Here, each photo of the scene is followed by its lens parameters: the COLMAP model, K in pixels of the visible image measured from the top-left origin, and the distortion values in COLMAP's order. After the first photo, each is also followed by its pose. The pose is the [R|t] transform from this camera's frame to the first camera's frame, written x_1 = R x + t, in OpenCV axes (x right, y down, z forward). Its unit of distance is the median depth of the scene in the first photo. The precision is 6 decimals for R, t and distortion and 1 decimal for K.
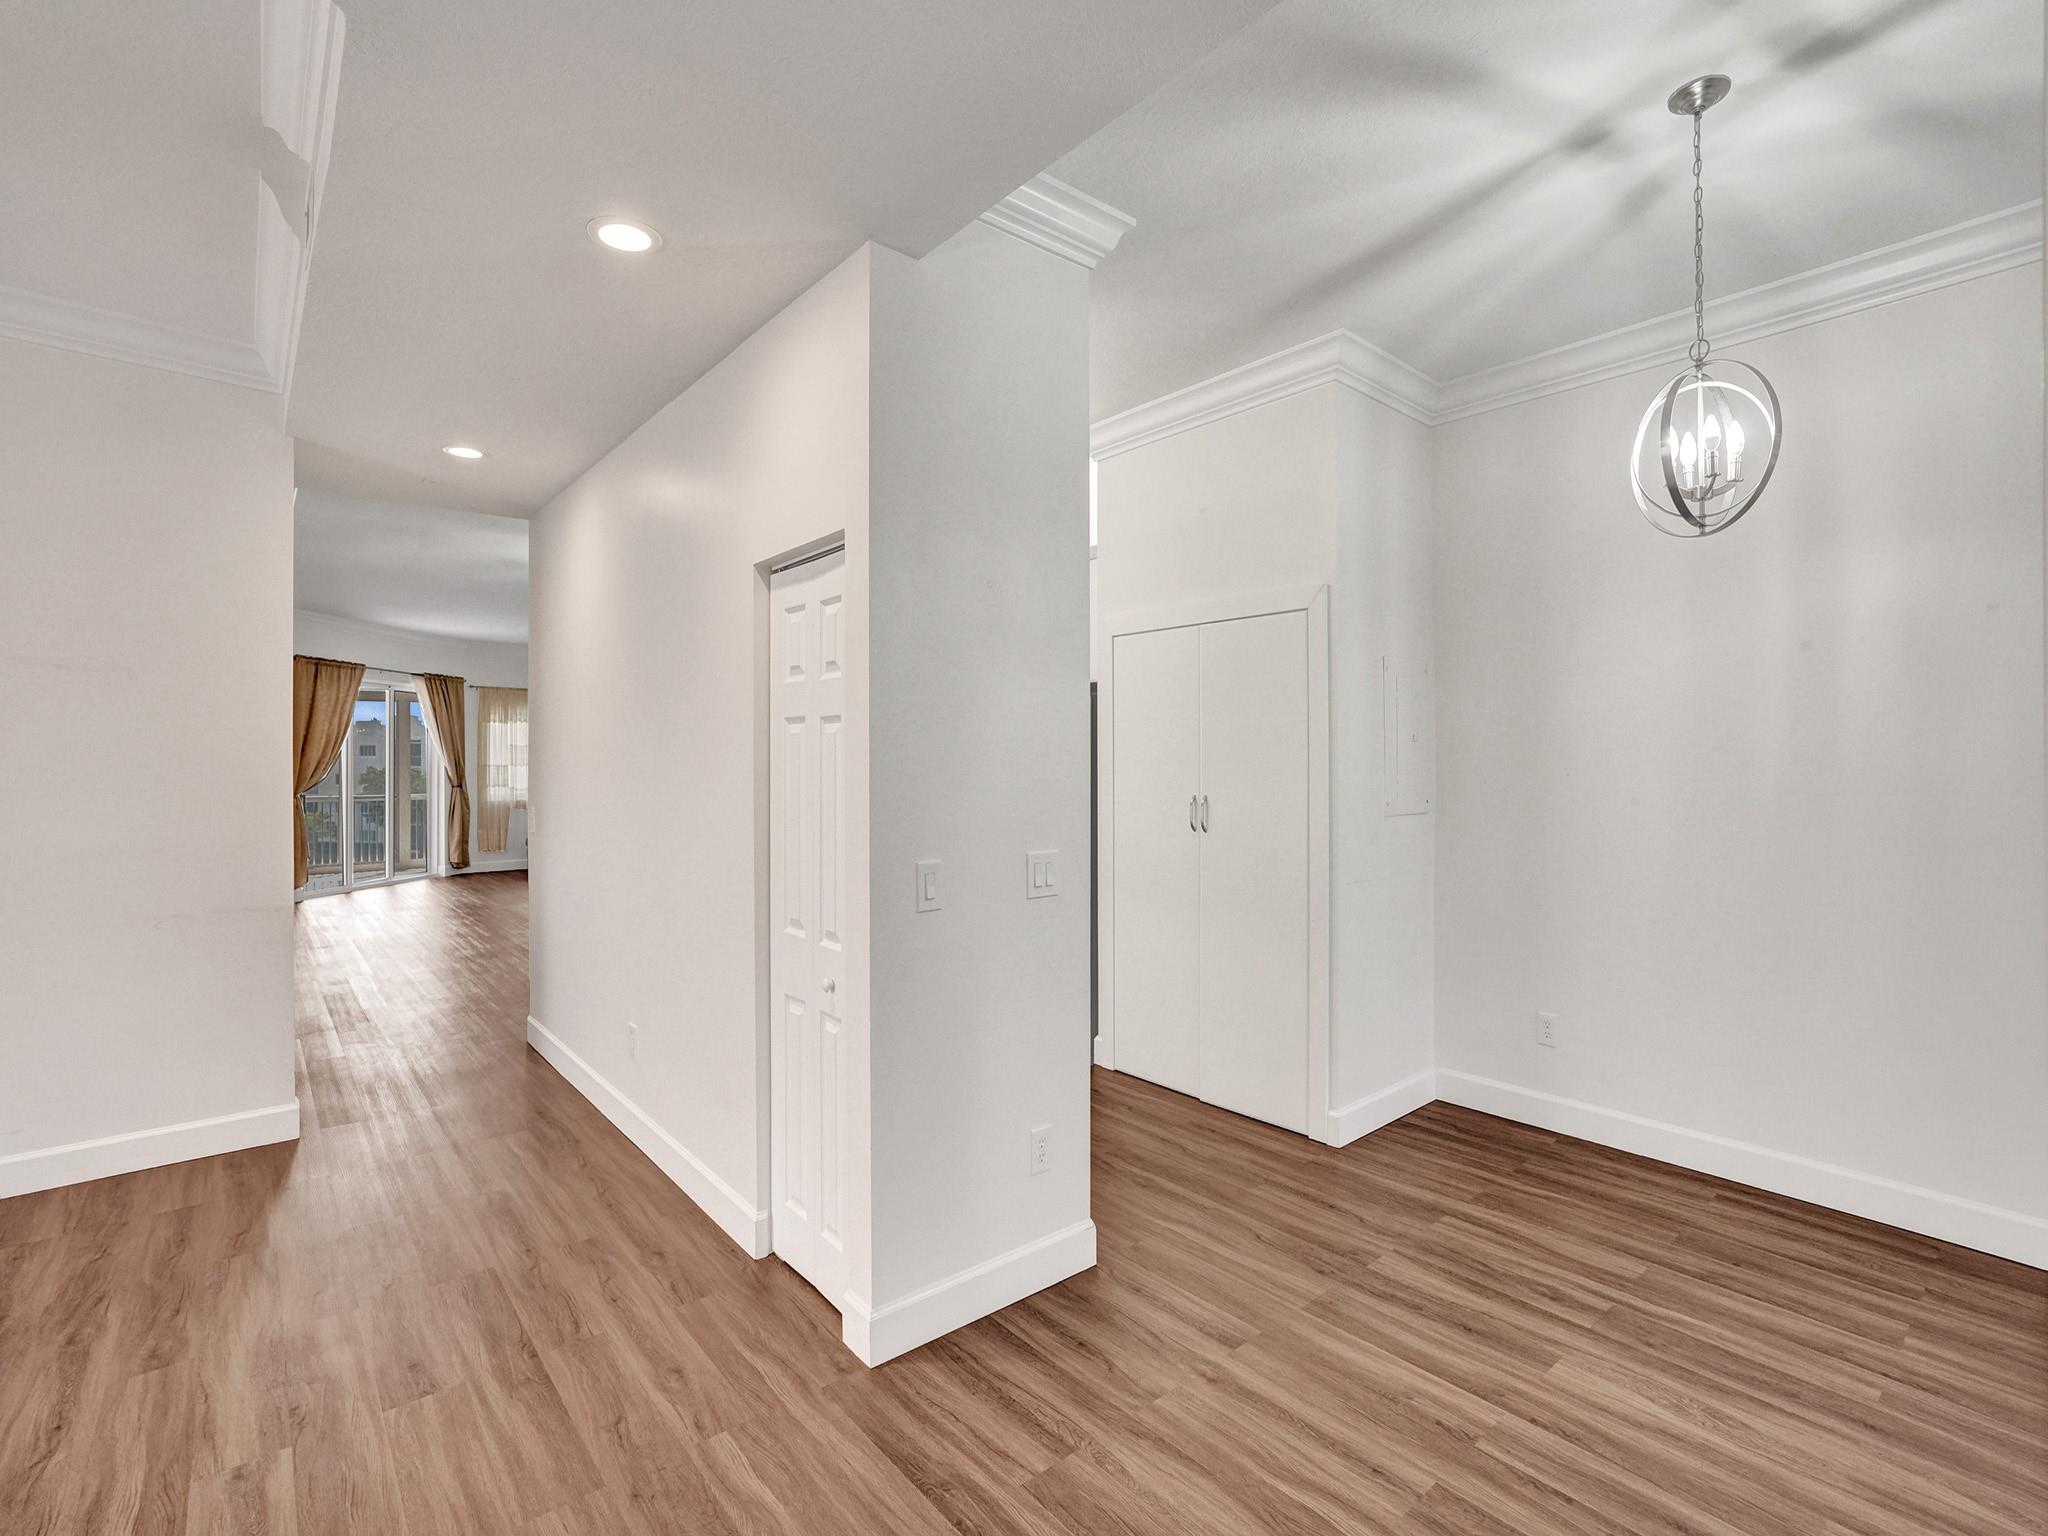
lens RADIAL K [[977.0, 0, 1040.3], [0, 977.0, 760.6], [0, 0, 1]] dist [-0.035271, 0.013797]
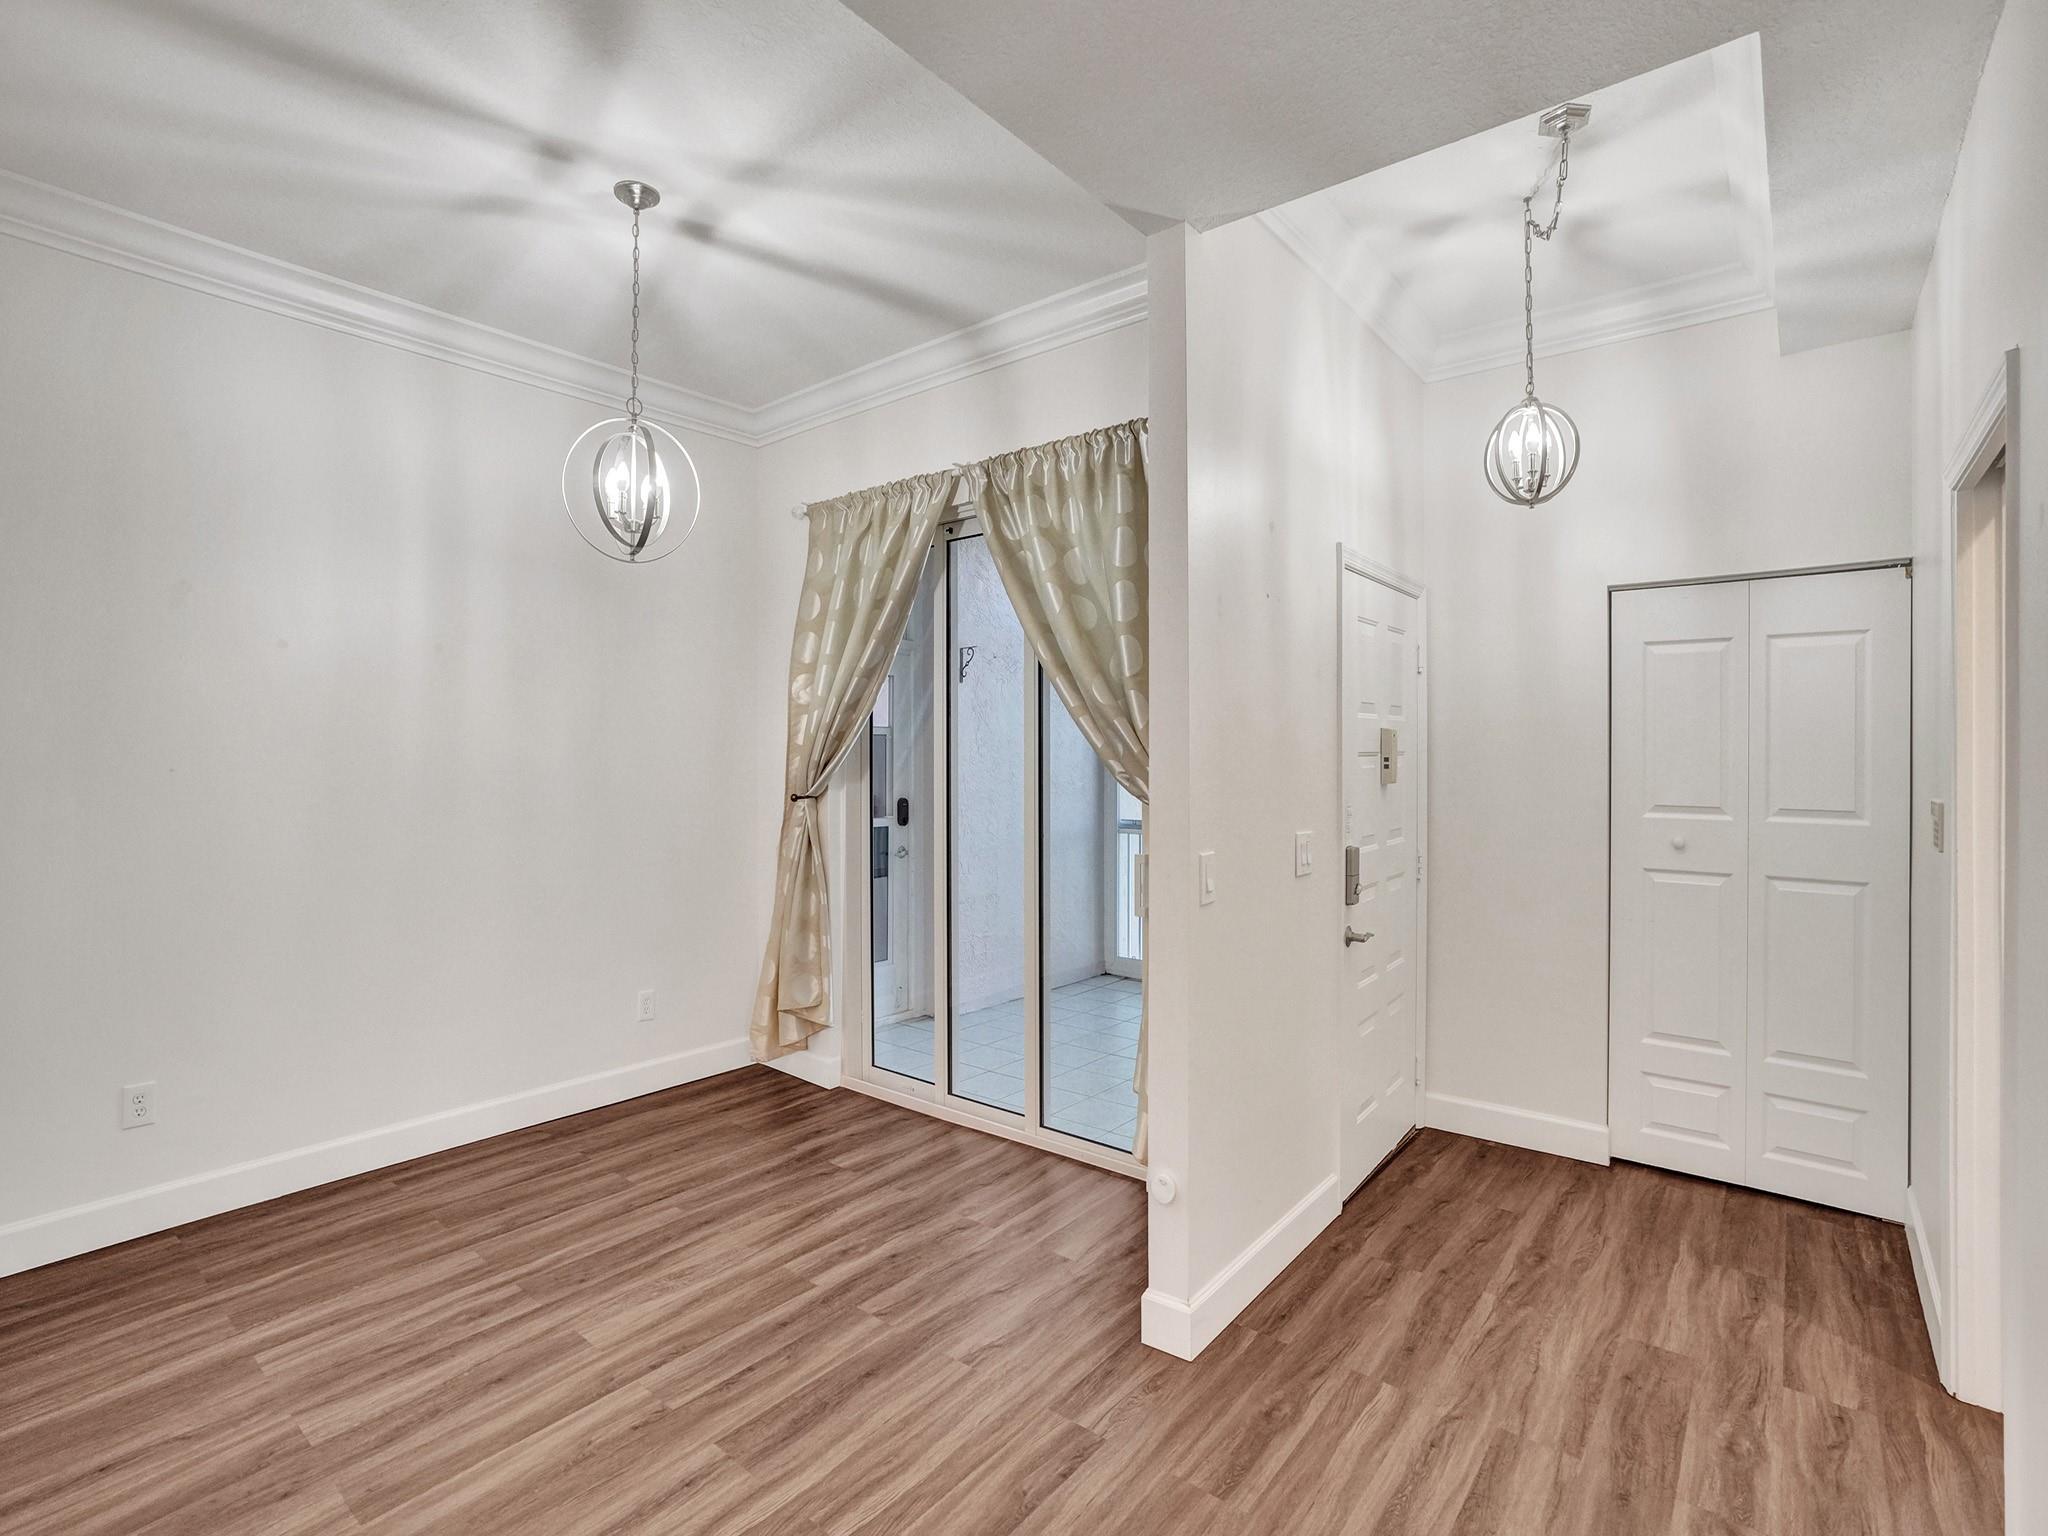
lens RADIAL K [[977.0, 0, 1042.0], [0, 977.0, 749.0], [0, 0, 1]] dist [-0.035271, 0.013797]
pose [[-0.188852, 0.002982, 0.982001, -0.430593], [0.006501, 0.999977, -0.001786, 0.002335], [-0.981984, 0.006047, -0.188867, 0.533499]]
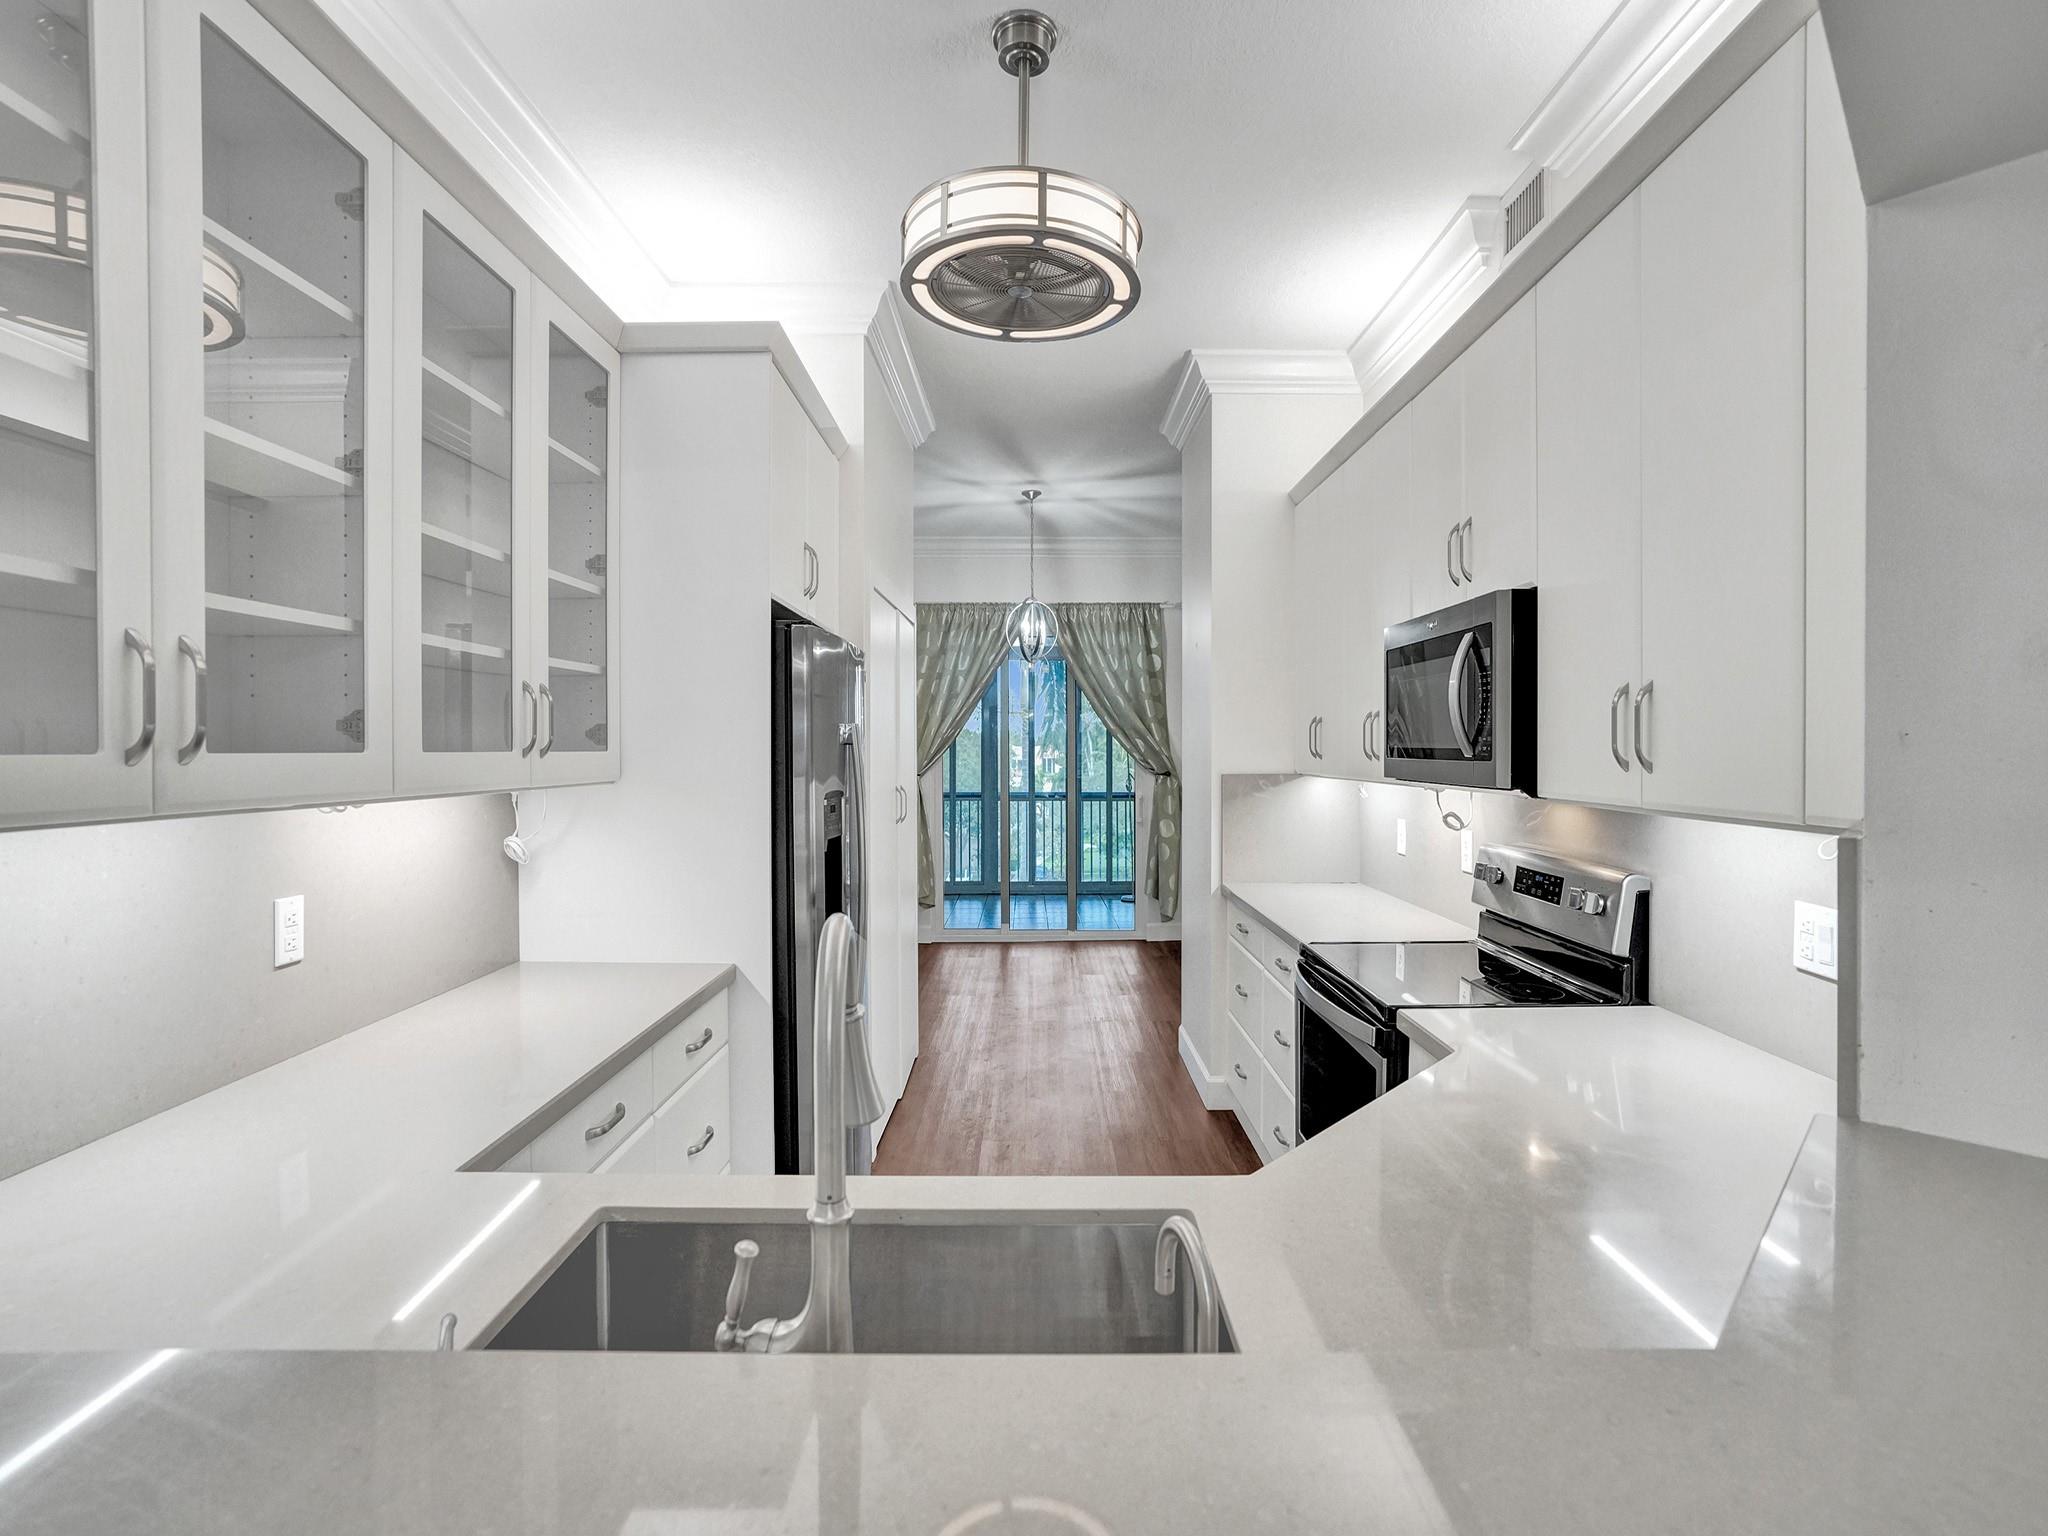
lens RADIAL K [[977.0, 0, 1035.1], [0, 977.0, 755.3], [0, 0, 1]] dist [-0.035271, 0.013797]
pose [[-0.757193, -0.000028, 0.653191, -0.762725], [0.005155, 0.999969, 0.006018, -0.002317], [-0.653171, 0.007924, -0.757169, 2.193156]]
